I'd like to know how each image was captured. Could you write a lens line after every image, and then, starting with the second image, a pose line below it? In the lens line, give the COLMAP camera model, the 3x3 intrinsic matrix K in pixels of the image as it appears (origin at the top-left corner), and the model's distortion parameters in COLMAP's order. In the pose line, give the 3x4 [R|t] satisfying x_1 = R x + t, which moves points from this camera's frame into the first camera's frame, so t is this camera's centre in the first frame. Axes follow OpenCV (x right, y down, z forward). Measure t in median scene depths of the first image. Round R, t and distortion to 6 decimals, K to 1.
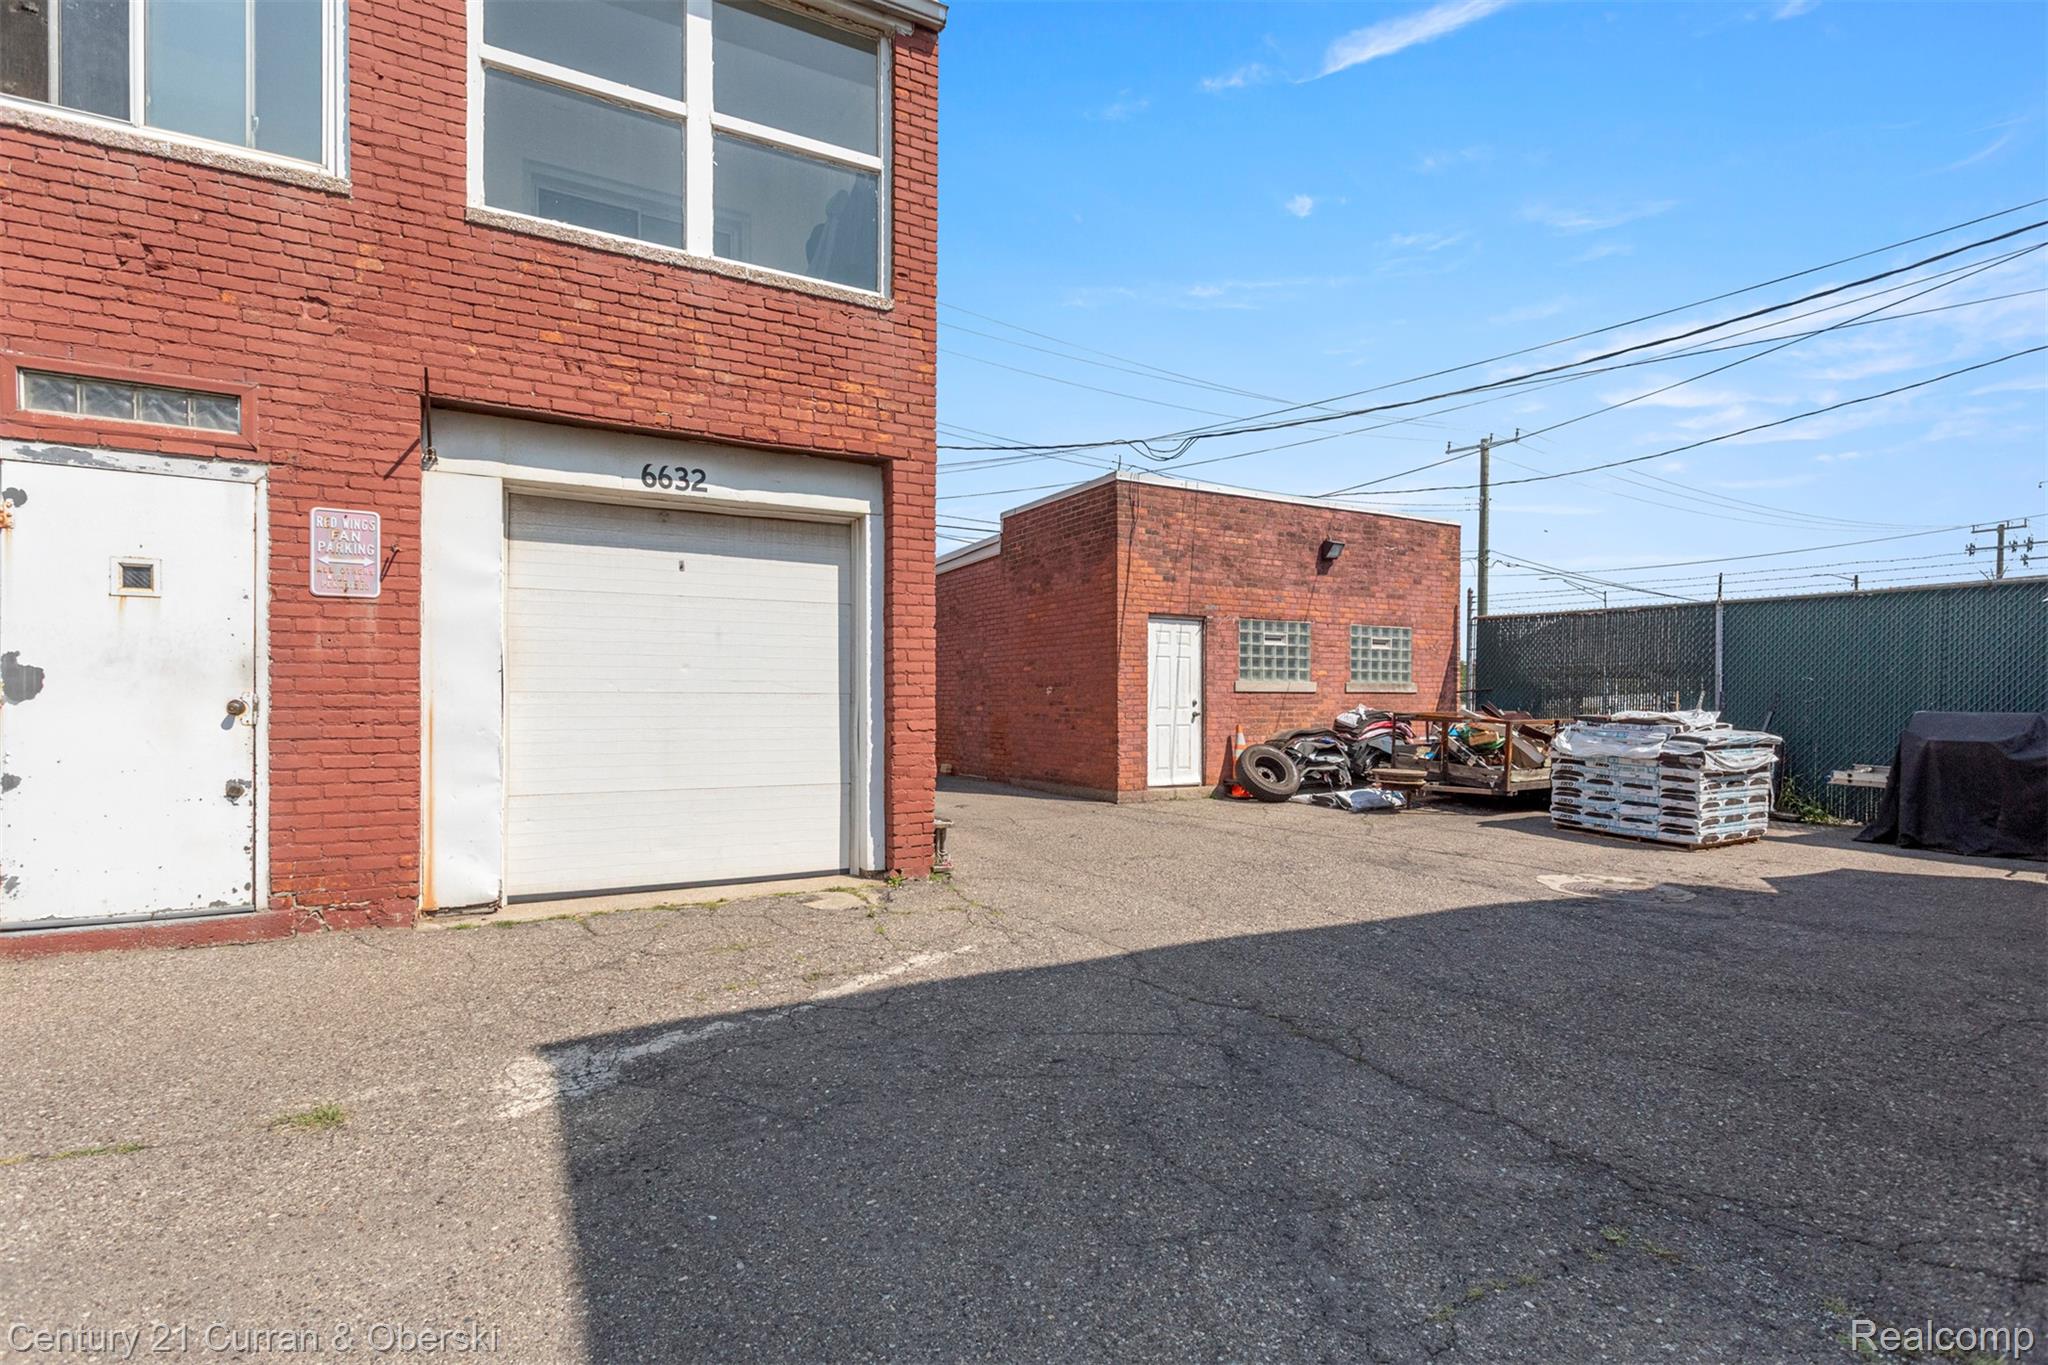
lens RADIAL K [[971.7, 0, 1028.4], [0, 971.7, 691.3], [0, 0, 1]] dist [0.003831, 0.000458]
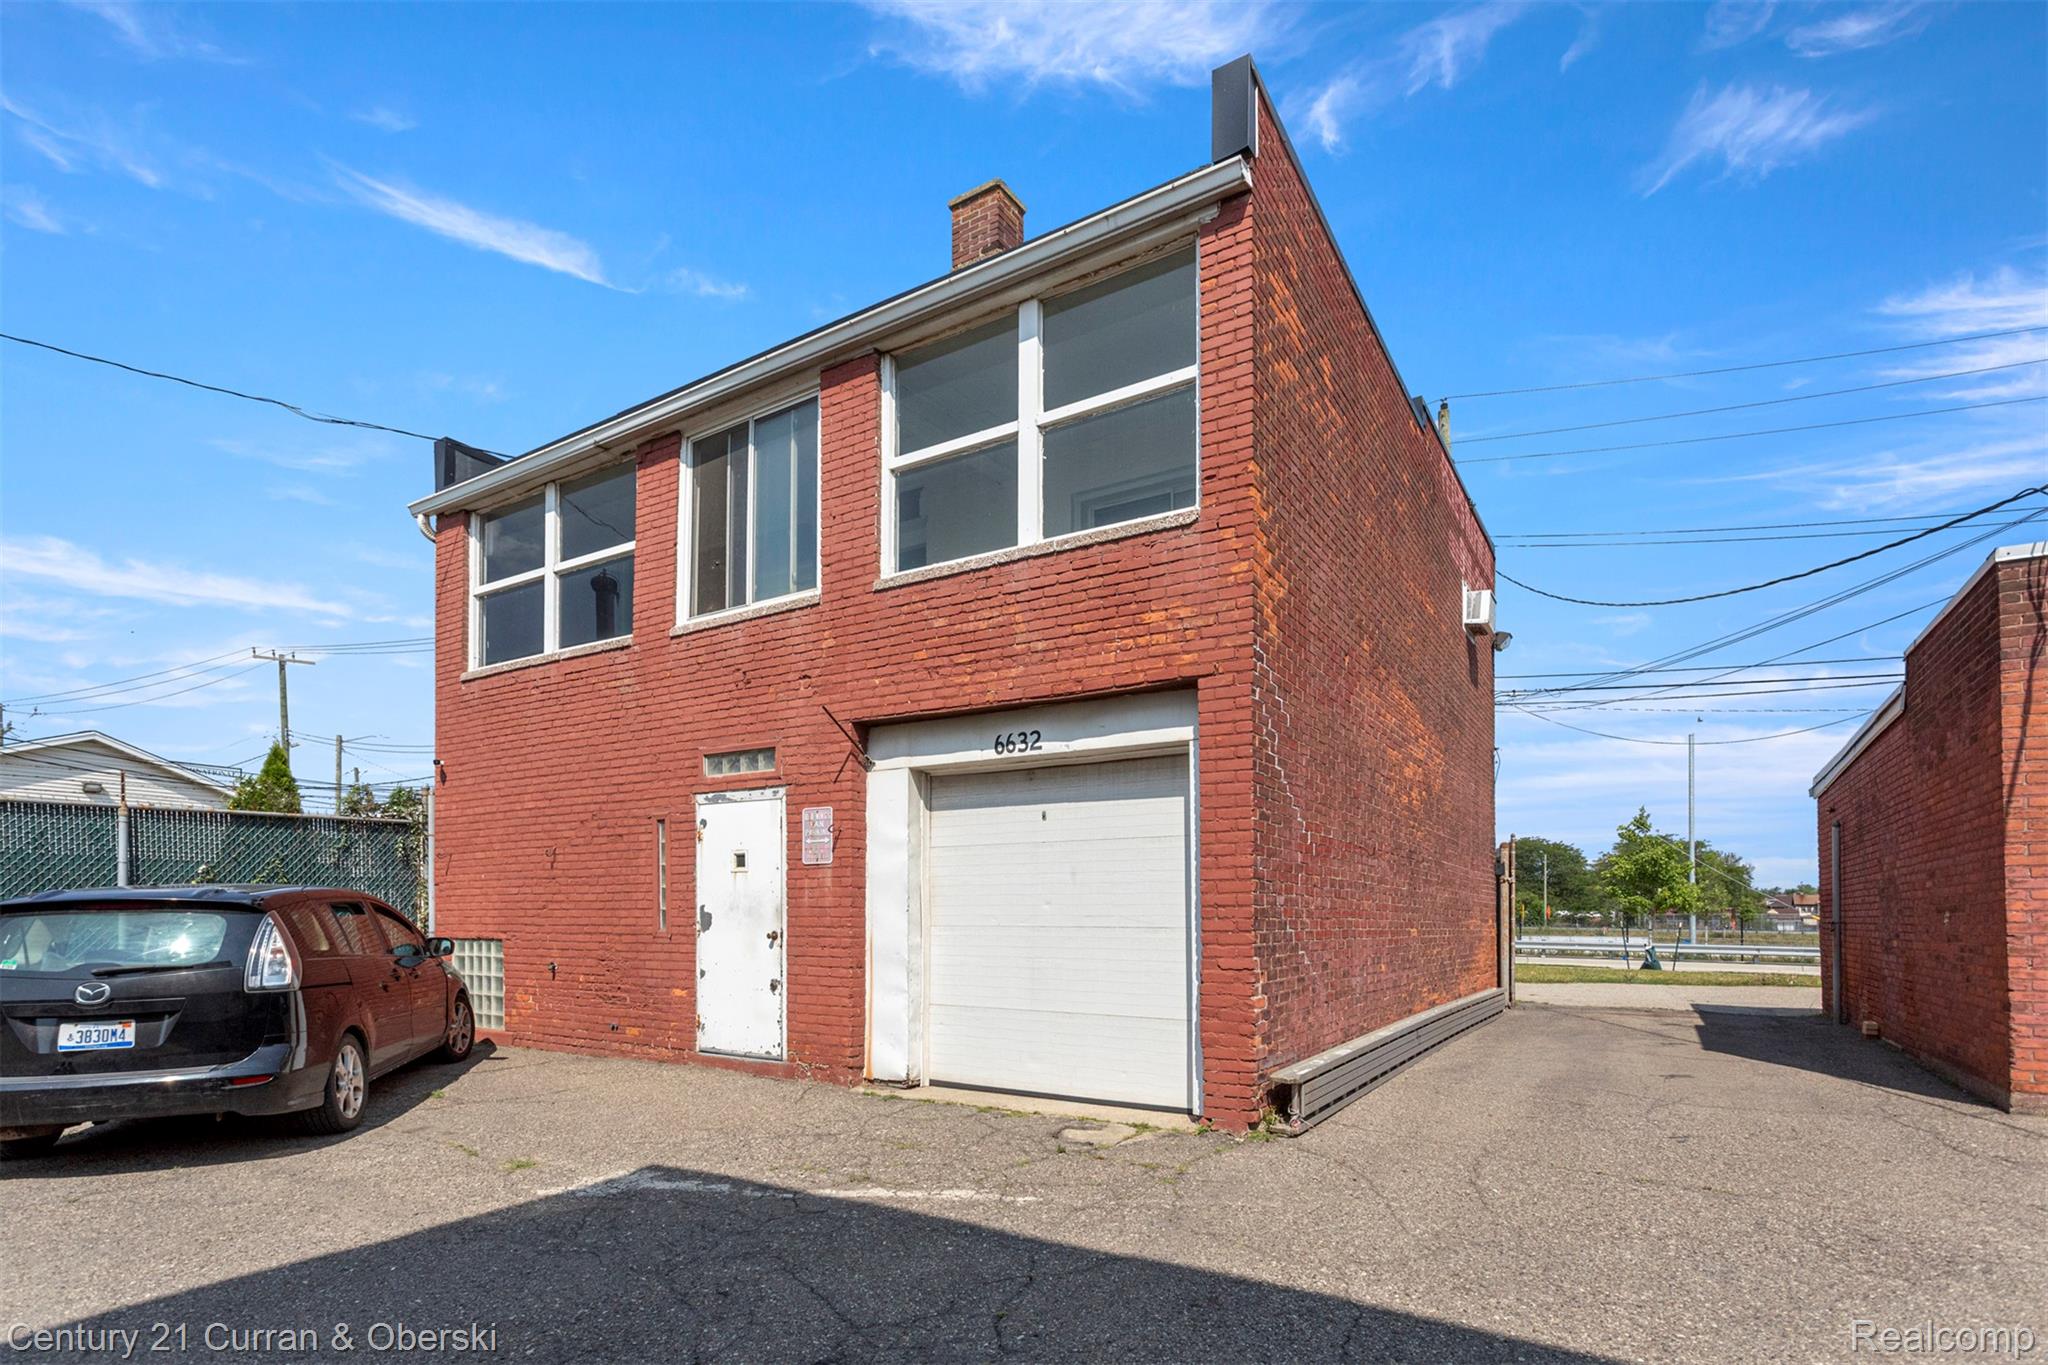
lens RADIAL K [[982.8, 0, 1117.9], [0, 982.8, 903.0], [0, 0, 1]] dist [-0.005019, -0.000028]
pose [[0.505957, -0.012418, -0.862469, 0.741361], [0.004021, 0.999919, -0.012038, -0.013011], [0.862549, 0.002623, 0.505966, 0.531805]]
